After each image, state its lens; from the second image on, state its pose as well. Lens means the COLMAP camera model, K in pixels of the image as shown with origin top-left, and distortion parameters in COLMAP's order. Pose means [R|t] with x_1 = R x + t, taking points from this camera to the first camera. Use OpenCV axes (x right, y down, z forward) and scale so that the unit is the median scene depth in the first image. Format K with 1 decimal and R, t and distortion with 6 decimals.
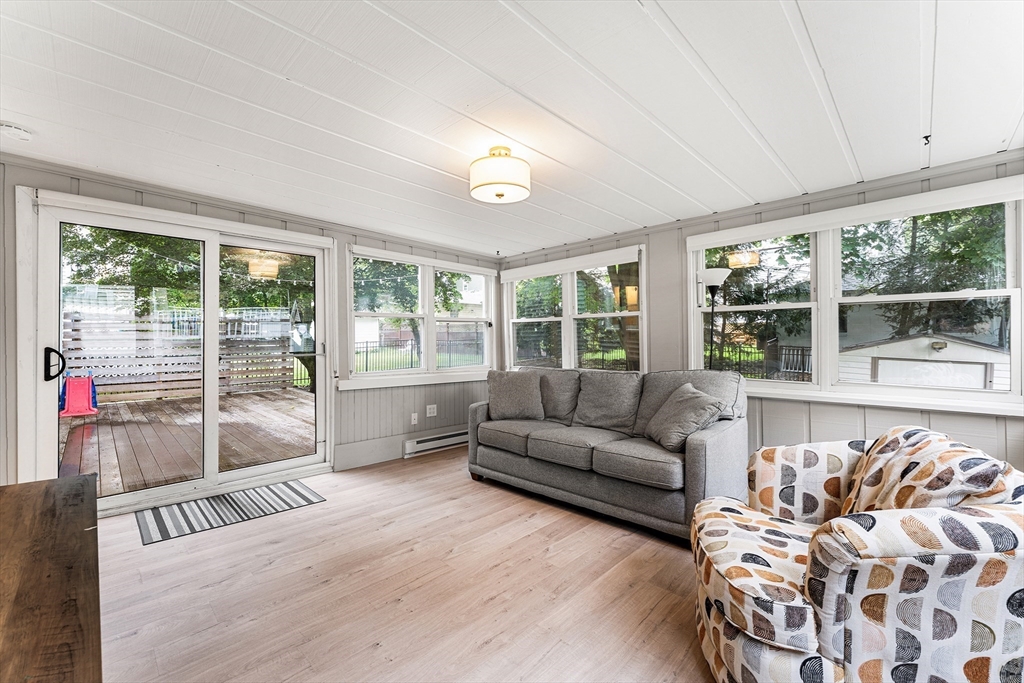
lens RADIAL K [[415.2, 0, 509.3], [0, 415.2, 337.9], [0, 0, 1]] dist [-0.001165, 0.000111]
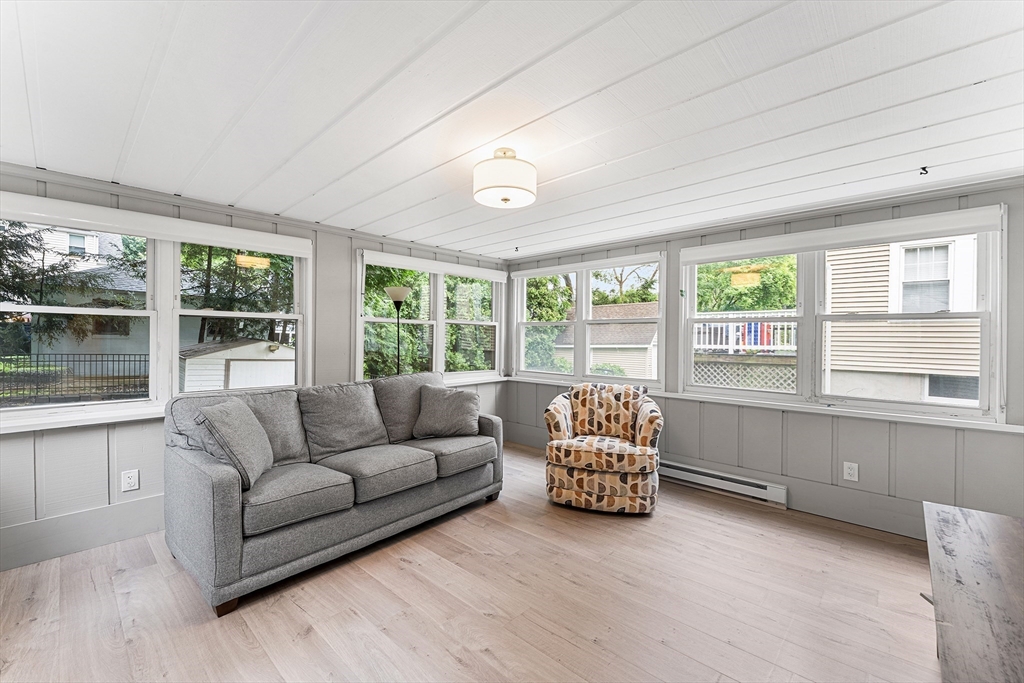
lens RADIAL K [[415.2, 0, 509.5], [0, 415.2, 342.4], [0, 0, 1]] dist [-0.001165, 0.000111]
pose [[-0.018372, -0.001792, 0.999830, -0.713921], [-0.005200, 0.999985, 0.001697, -0.012820], [-0.999818, -0.005168, -0.018381, 0.738551]]
